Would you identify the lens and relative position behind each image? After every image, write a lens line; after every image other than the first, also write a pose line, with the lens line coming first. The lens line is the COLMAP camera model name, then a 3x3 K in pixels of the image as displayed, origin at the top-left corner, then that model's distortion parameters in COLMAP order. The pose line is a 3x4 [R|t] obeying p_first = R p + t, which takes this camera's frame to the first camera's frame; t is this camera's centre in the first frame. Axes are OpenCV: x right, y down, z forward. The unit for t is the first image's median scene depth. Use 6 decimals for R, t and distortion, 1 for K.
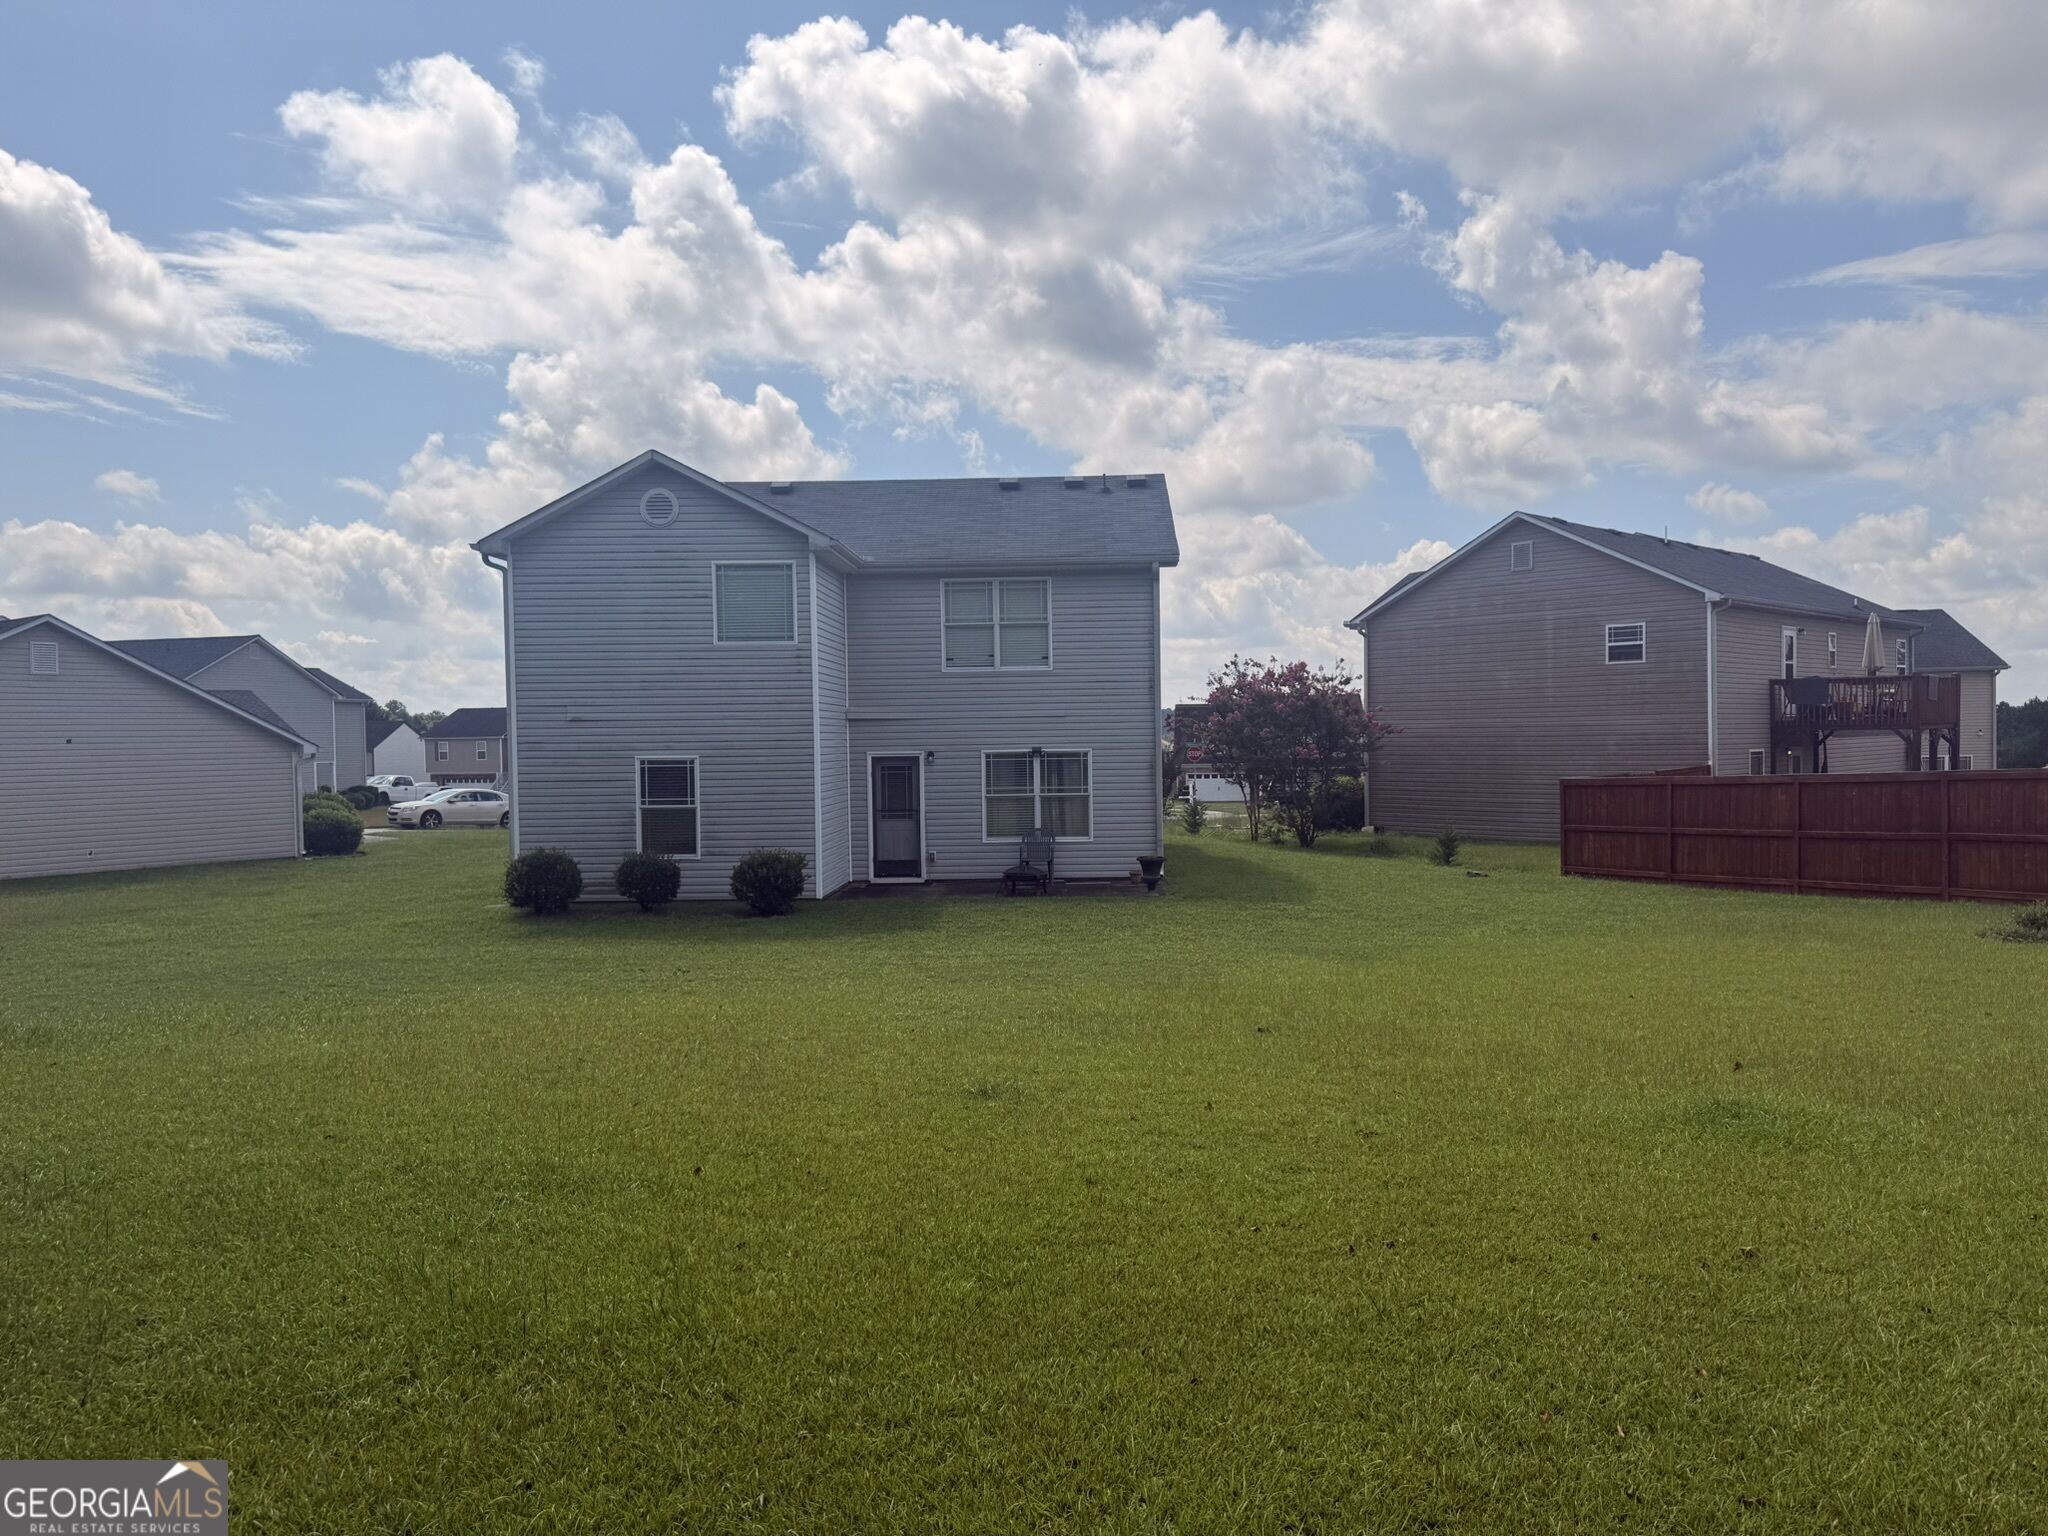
lens RADIAL K [[1408.9, 0, 1020.0], [0, 1408.9, 768.8], [0, 0, 1]] dist [-0.027640, -0.009260]
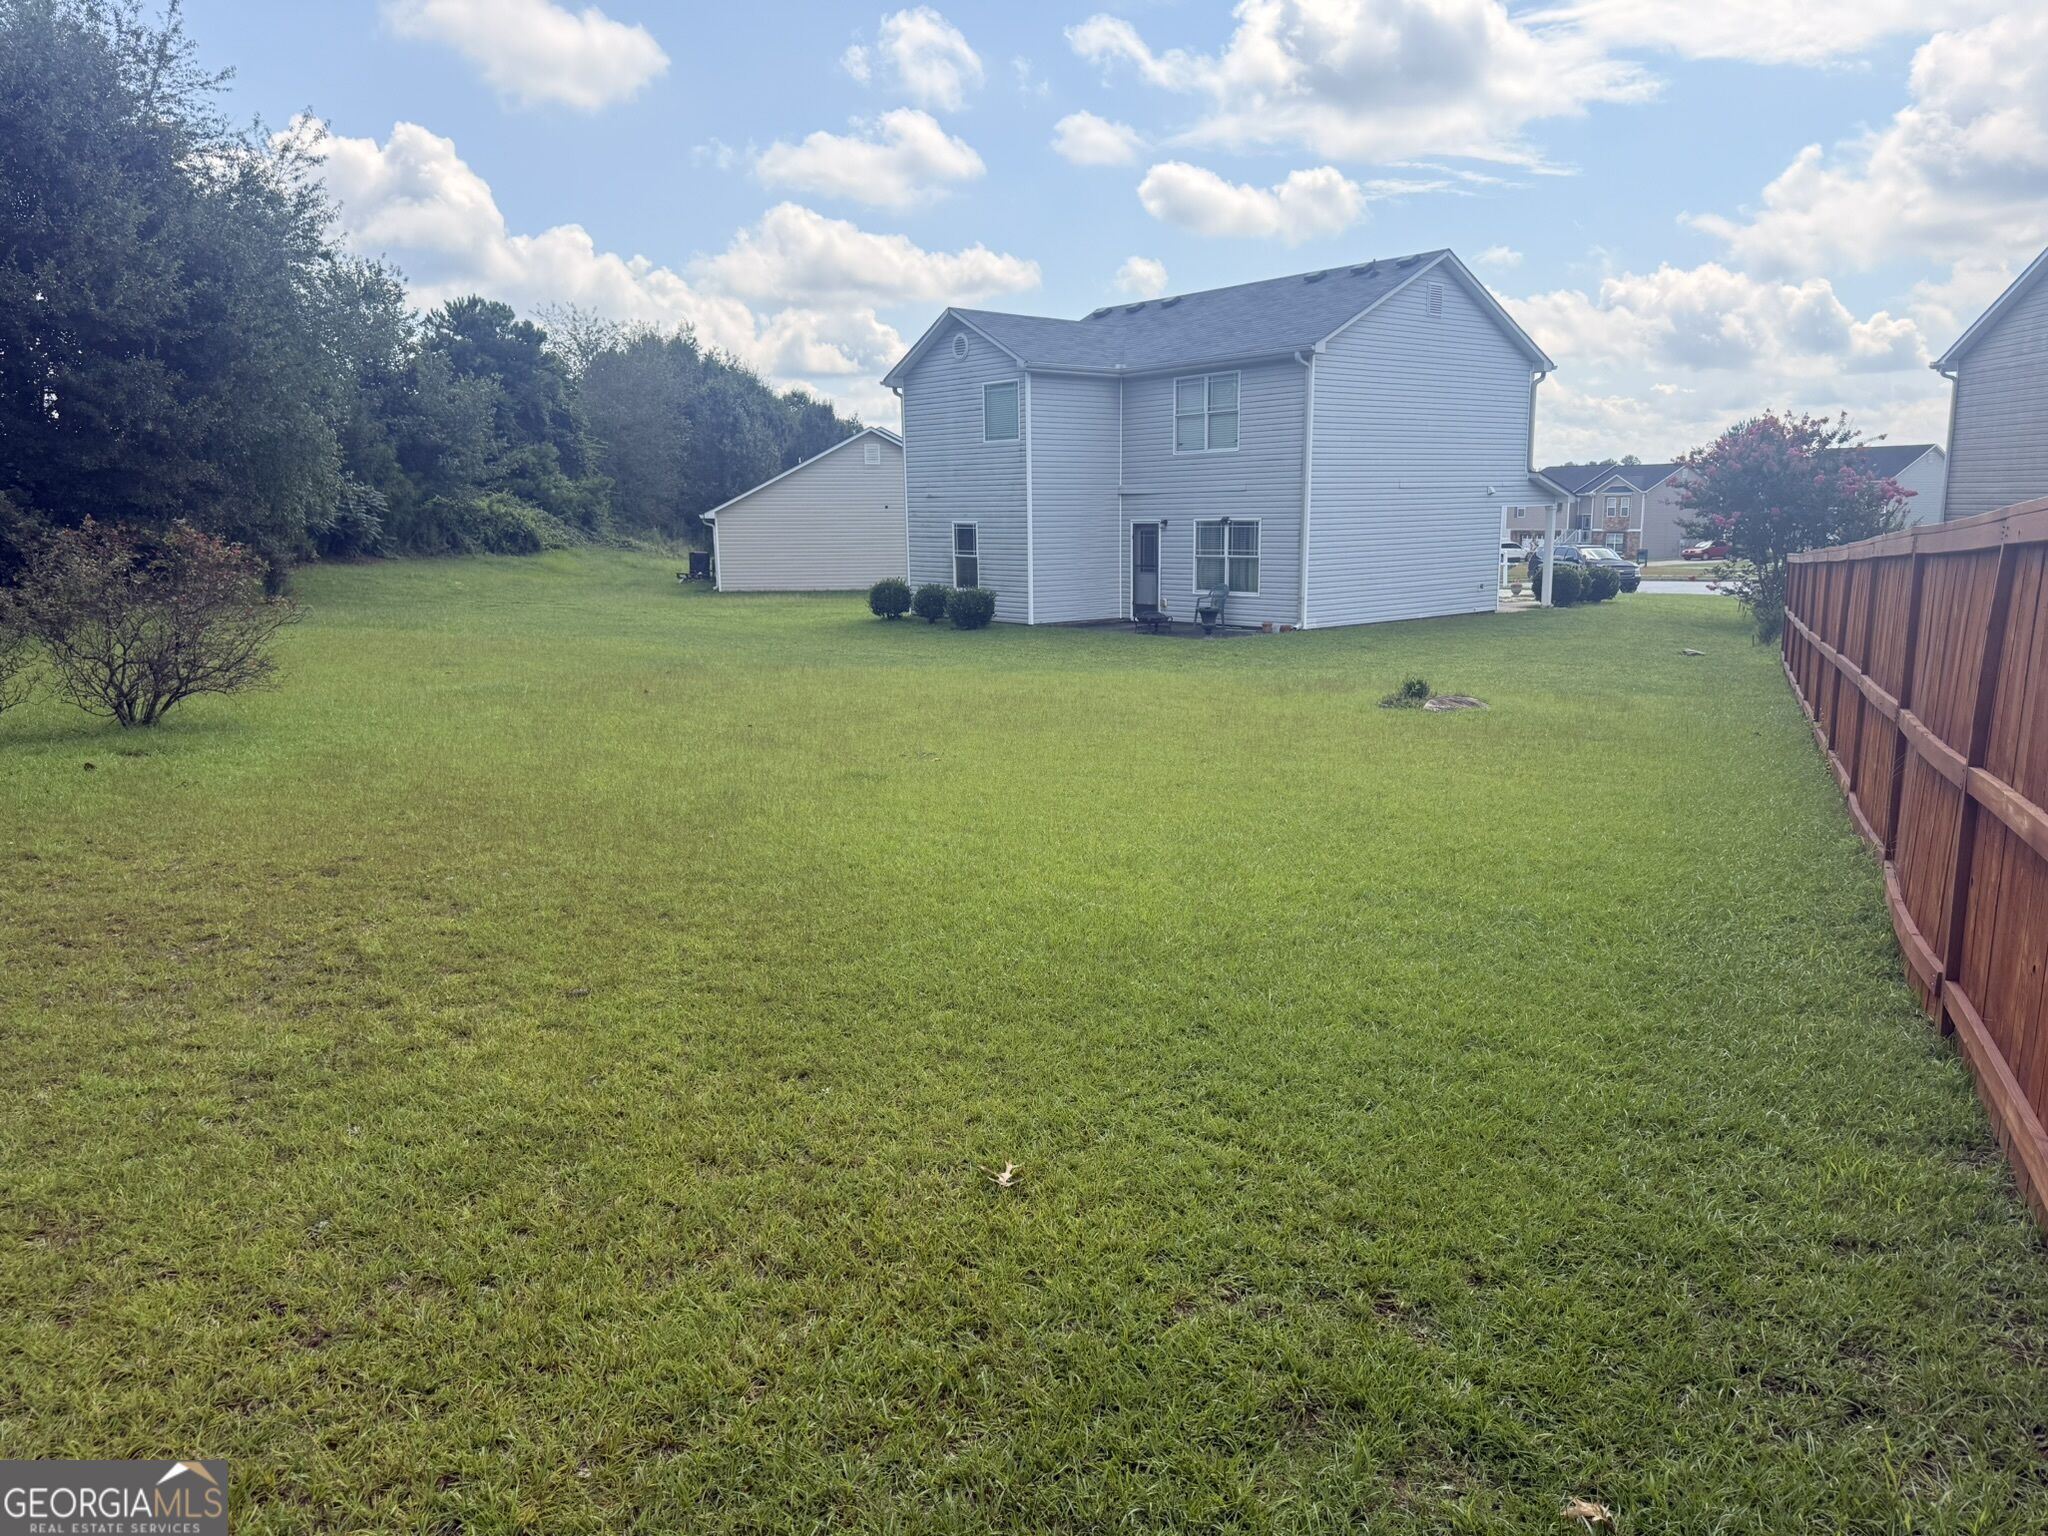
lens RADIAL K [[1408.9, 0, 1020.5], [0, 1408.9, 776.3], [0, 0, 1]] dist [-0.027640, -0.009260]
pose [[0.631096, 0.149685, -0.761126, 0.749894], [-0.011638, 0.982922, 0.183654, -0.013994], [0.775617, -0.107045, 0.622060, 0.078927]]
